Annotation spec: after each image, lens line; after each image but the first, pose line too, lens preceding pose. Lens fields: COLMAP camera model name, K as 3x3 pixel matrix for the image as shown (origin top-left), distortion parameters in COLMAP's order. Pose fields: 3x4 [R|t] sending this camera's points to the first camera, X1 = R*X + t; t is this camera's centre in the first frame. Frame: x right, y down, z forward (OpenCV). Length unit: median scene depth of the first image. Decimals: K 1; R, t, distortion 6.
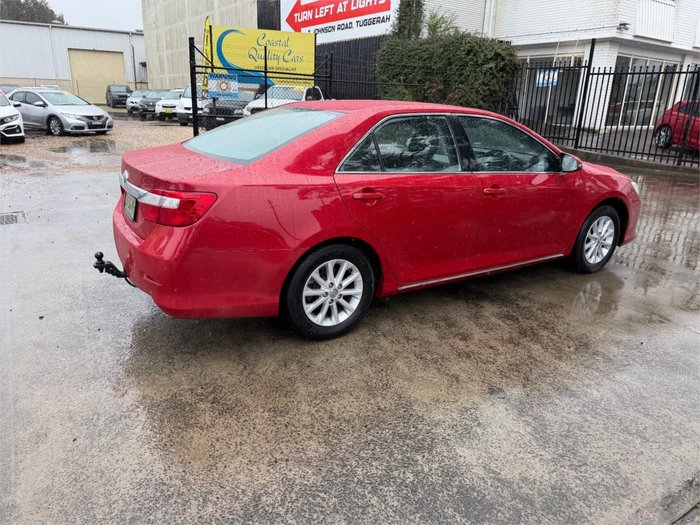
lens RADIAL K [[495.7, 0, 350.0], [0, 495.7, 262.5], [0, 0, 1]] dist [0.020310, -0.017615]
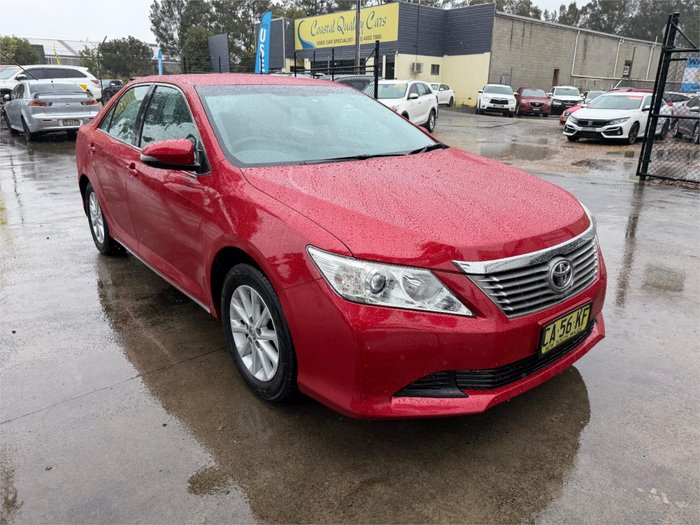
lens RADIAL K [[495.7, 0, 350.0], [0, 495.7, 262.5], [0, 0, 1]] dist [0.020310, -0.017615]
pose [[0.098520, 0.287686, -0.952644, 0.309833], [-0.310934, 0.918271, 0.245150, -0.085719], [0.945312, 0.272057, 0.179919, 0.318125]]
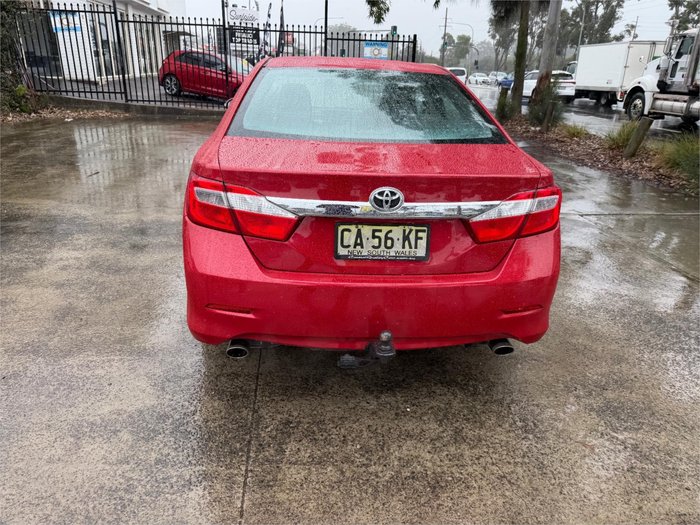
lens RADIAL K [[495.7, 0, 350.0], [0, 495.7, 262.5], [0, 0, 1]] dist [0.020310, -0.017615]
pose [[0.467721, -0.343232, 0.814511, -0.217355], [0.264335, 0.933665, 0.241653, -0.056295], [-0.843424, 0.102278, 0.527424, 0.157950]]
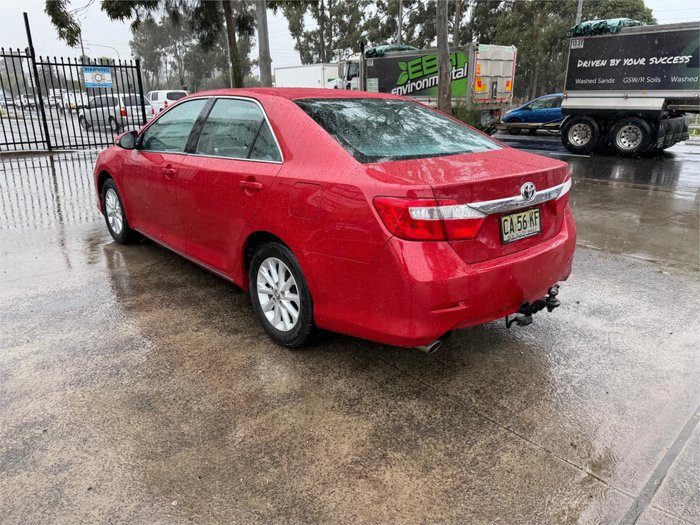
lens RADIAL K [[495.7, 0, 350.0], [0, 495.7, 262.5], [0, 0, 1]] dist [0.020310, -0.017615]
pose [[-0.156568, -0.349074, 0.923923, -0.262747], [0.303875, 0.873058, 0.381351, -0.102875], [-0.939759, 0.340464, -0.030618, 0.292595]]
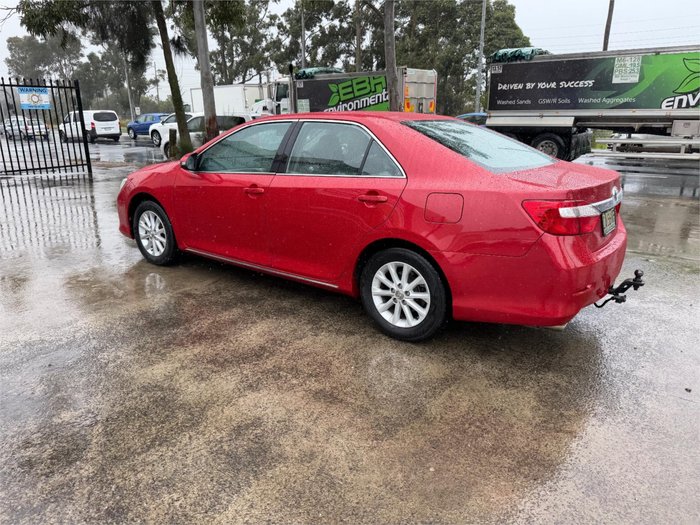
lens RADIAL K [[492.2, 0, 350.0], [0, 492.2, 262.5], [0, 0, 1]] dist [0.042300, -0.047995]
pose [[-0.344628, -0.301571, 0.888981, -0.262899], [0.287052, 0.867779, 0.405660, -0.133845], [-0.893774, 0.394986, -0.212494, 0.381776]]
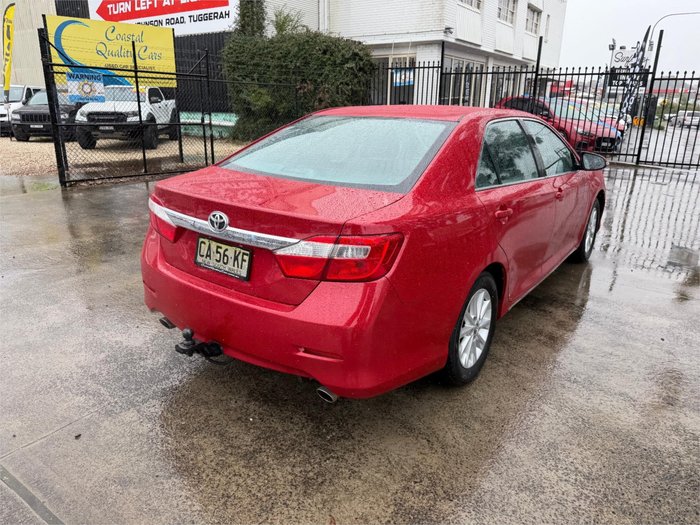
lens RADIAL K [[492.2, 0, 350.0], [0, 492.2, 262.5], [0, 0, 1]] dist [0.042300, -0.047995]
pose [[0.931373, -0.130688, 0.339803, -0.114603], [0.129338, 0.991240, 0.026726, -0.023126], [-0.340319, 0.019057, 0.940117, 0.055935]]
